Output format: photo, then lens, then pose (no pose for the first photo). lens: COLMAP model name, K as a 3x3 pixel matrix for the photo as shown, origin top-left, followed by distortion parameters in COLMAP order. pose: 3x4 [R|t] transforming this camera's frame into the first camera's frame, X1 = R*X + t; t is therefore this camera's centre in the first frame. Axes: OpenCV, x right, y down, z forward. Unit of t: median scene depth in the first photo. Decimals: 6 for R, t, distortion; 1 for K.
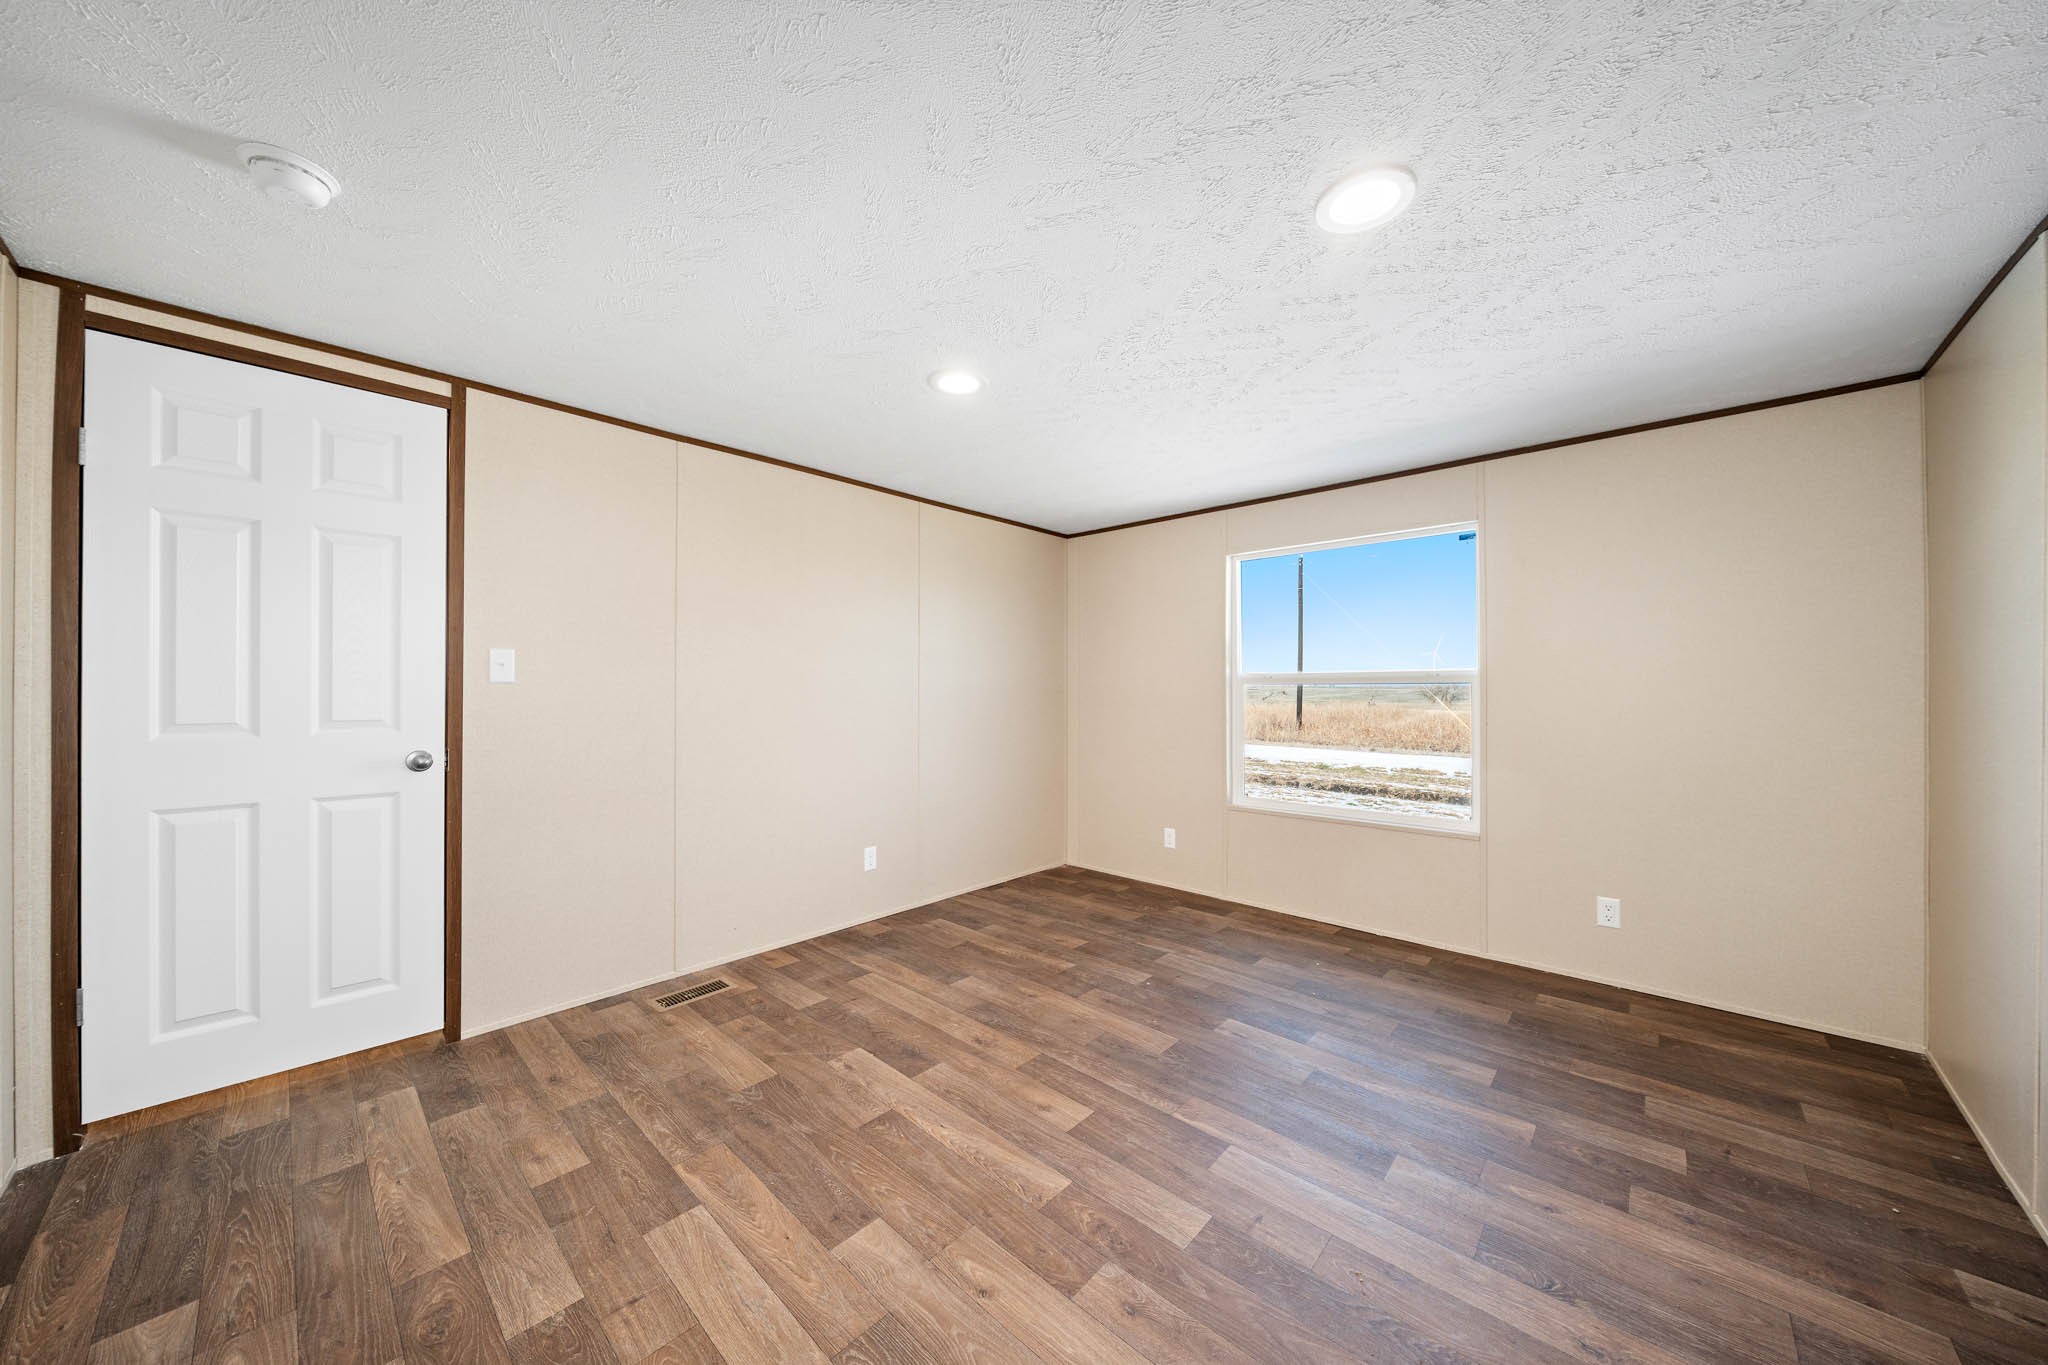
lens RADIAL K [[697.4, 0, 1010.5], [0, 697.4, 675.1], [0, 0, 1]] dist [-0.001512, 0.000104]
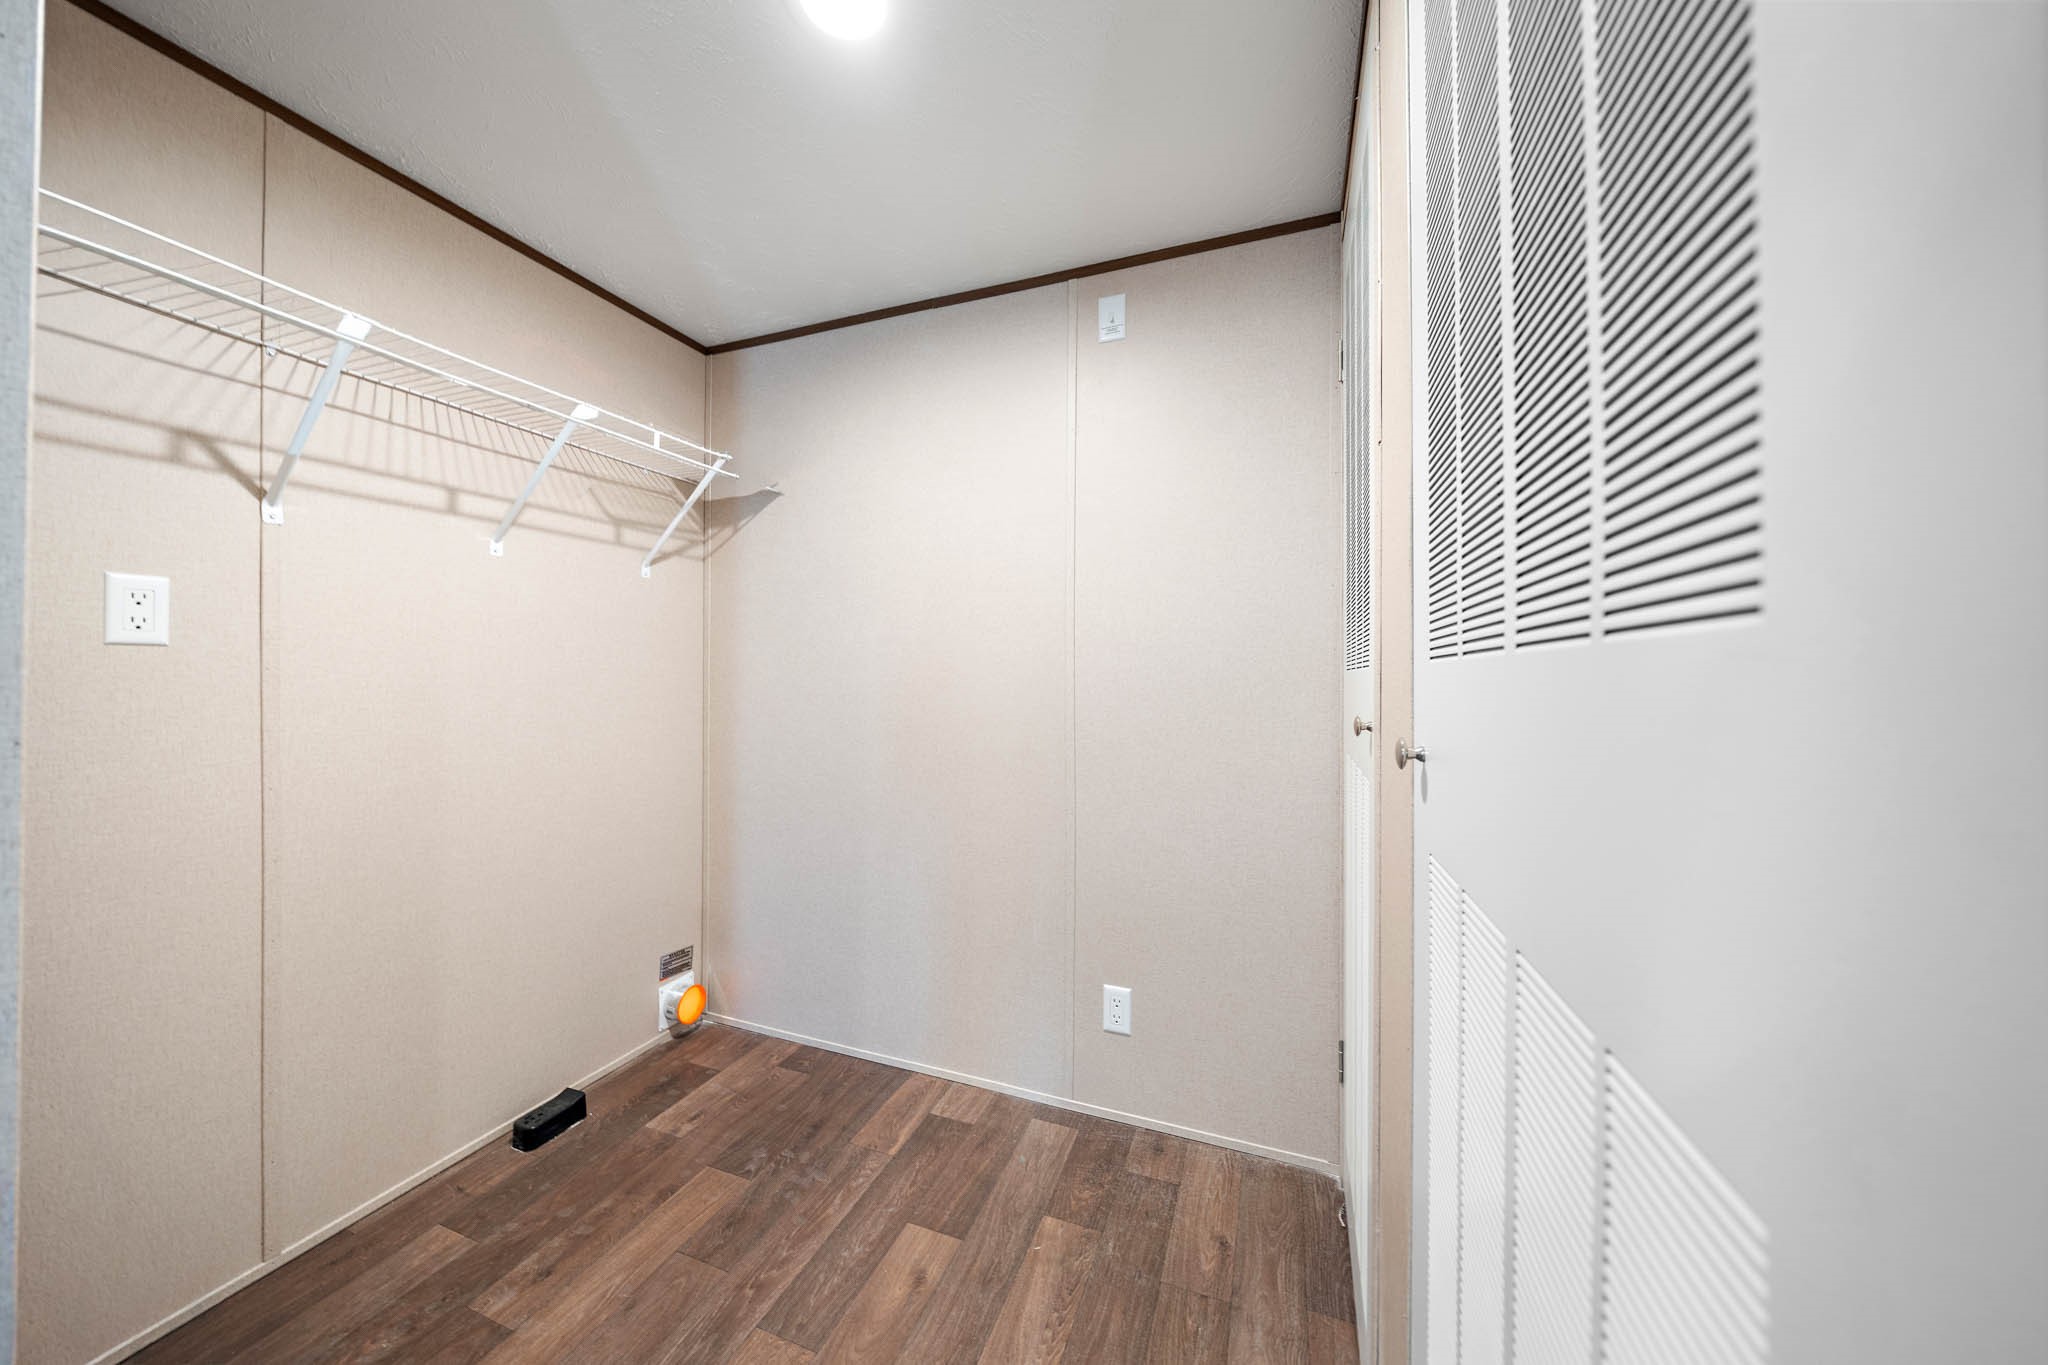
lens RADIAL K [[697.4, 0, 1010.5], [0, 697.4, 675.1], [0, 0, 1]] dist [-0.001512, 0.000104]
pose [[-0.378579, -0.004641, 0.925557, -0.645421], [-0.021794, 0.999755, -0.003902, 0.038428], [-0.925312, -0.021648, -0.378587, 1.257563]]
